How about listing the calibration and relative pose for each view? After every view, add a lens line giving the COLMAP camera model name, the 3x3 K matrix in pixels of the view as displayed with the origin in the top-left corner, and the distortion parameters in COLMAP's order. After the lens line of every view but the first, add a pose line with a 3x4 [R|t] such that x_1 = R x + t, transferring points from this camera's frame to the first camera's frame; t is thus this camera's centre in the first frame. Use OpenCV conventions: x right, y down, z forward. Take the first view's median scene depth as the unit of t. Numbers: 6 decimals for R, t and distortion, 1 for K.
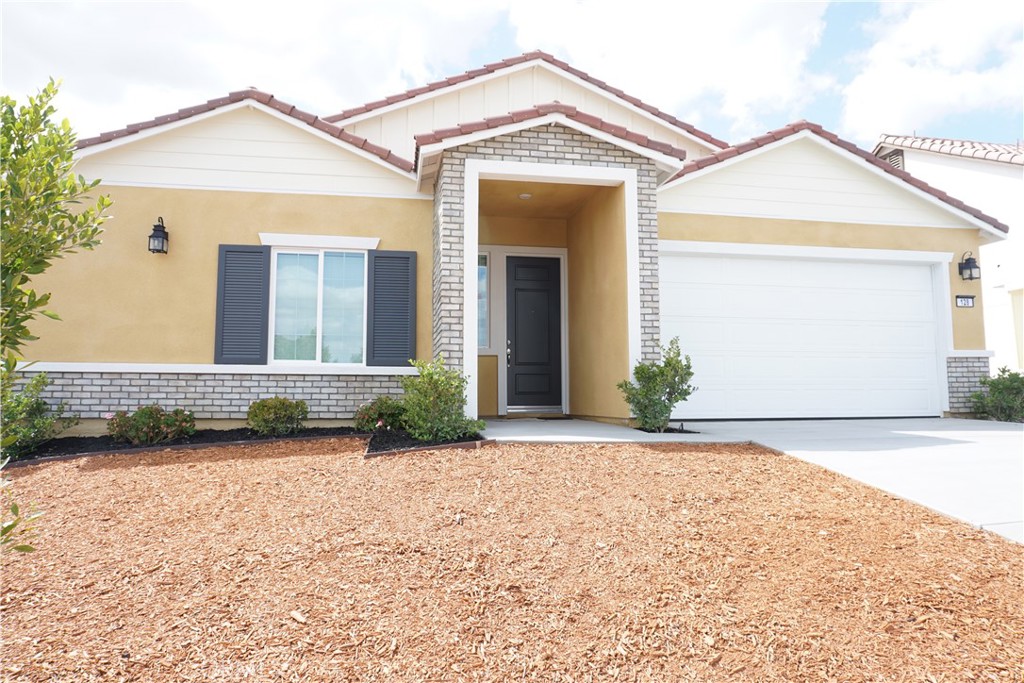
lens RADIAL K [[684.8, 0, 512.9], [0, 684.8, 340.6], [0, 0, 1]] dist [-0.052910, 0.034718]
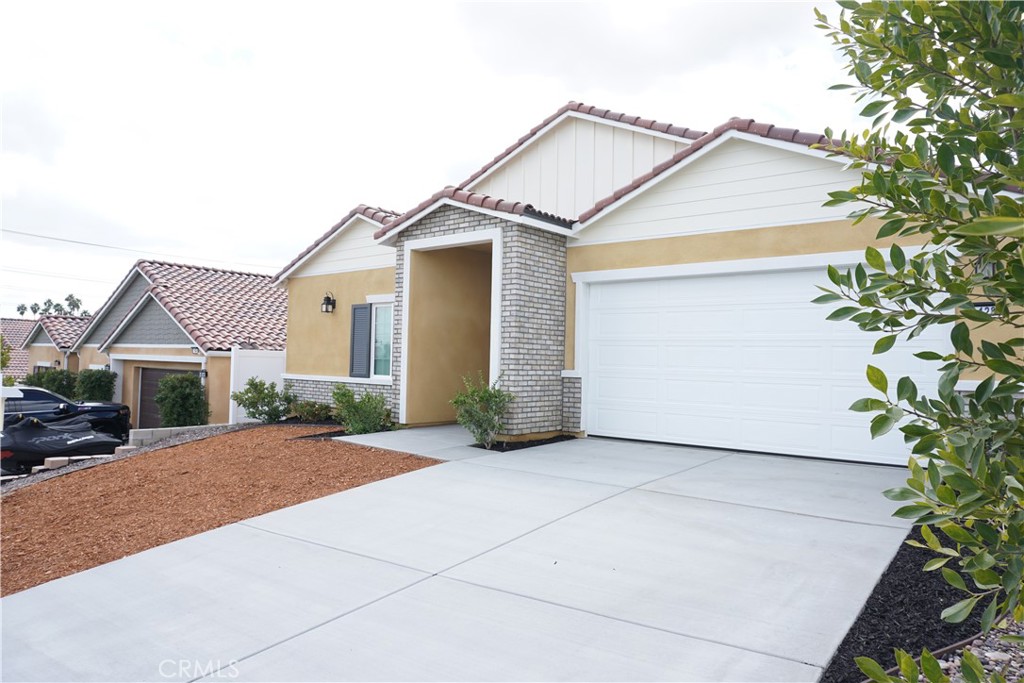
lens RADIAL K [[684.8, 0, 514.7], [0, 684.8, 341.9], [0, 0, 1]] dist [-0.052910, 0.034718]
pose [[0.649832, -0.007551, -0.760040, 1.085106], [0.040691, 0.998862, 0.024867, -0.076355], [0.758988, -0.047086, 0.649400, 0.217882]]
